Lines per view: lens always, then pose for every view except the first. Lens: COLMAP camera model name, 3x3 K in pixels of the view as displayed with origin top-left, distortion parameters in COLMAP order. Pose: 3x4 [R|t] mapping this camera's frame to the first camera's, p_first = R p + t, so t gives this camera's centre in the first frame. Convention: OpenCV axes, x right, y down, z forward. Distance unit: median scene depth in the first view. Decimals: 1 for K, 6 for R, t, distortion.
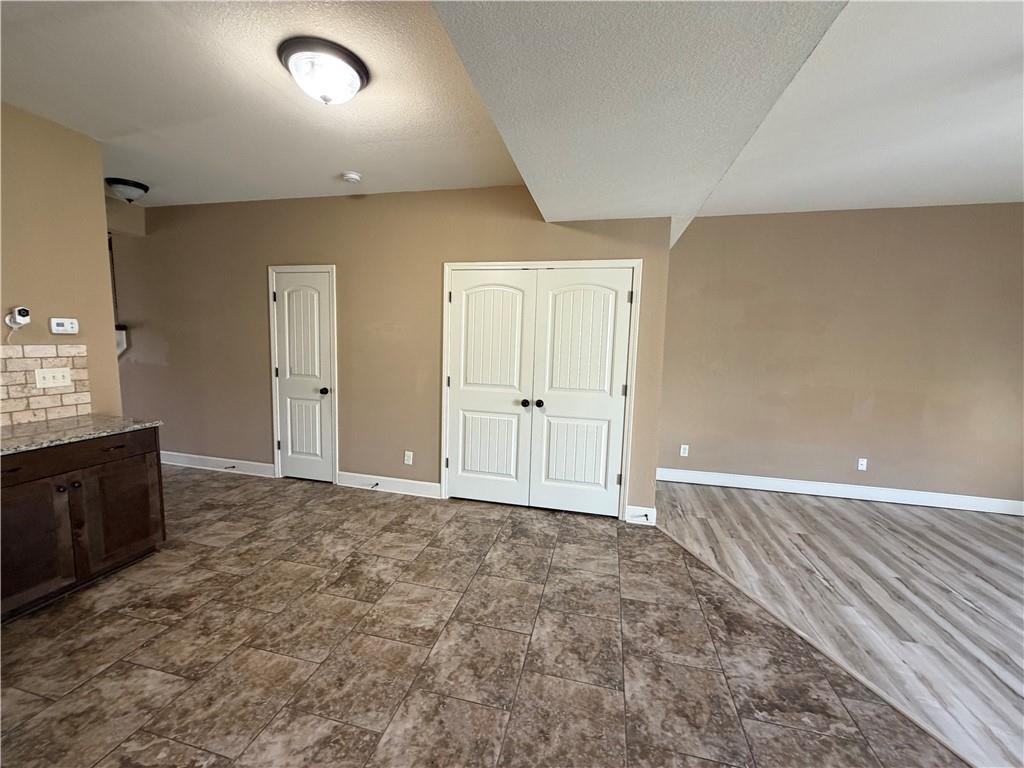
lens RADIAL K [[404.8, 0, 512.0], [0, 404.8, 384.0], [0, 0, 1]] dist [-0.002314, 0.000106]
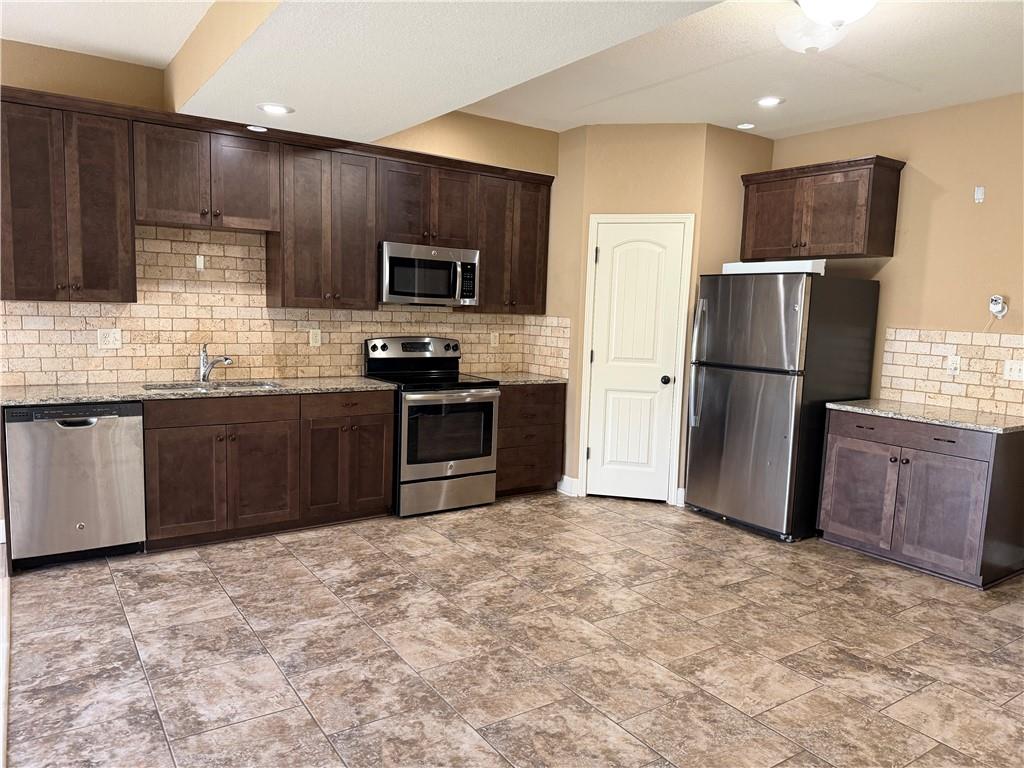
lens RADIAL K [[722.6, 0, 512.0], [0, 722.6, 384.0], [0, 0, 1]] dist [0.003662, 0.000136]
pose [[-0.667888, 0.032664, -0.743545, 1.053849], [-0.134786, 0.977209, 0.164000, -0.124191], [0.731956, 0.209753, -0.648263, 1.525950]]
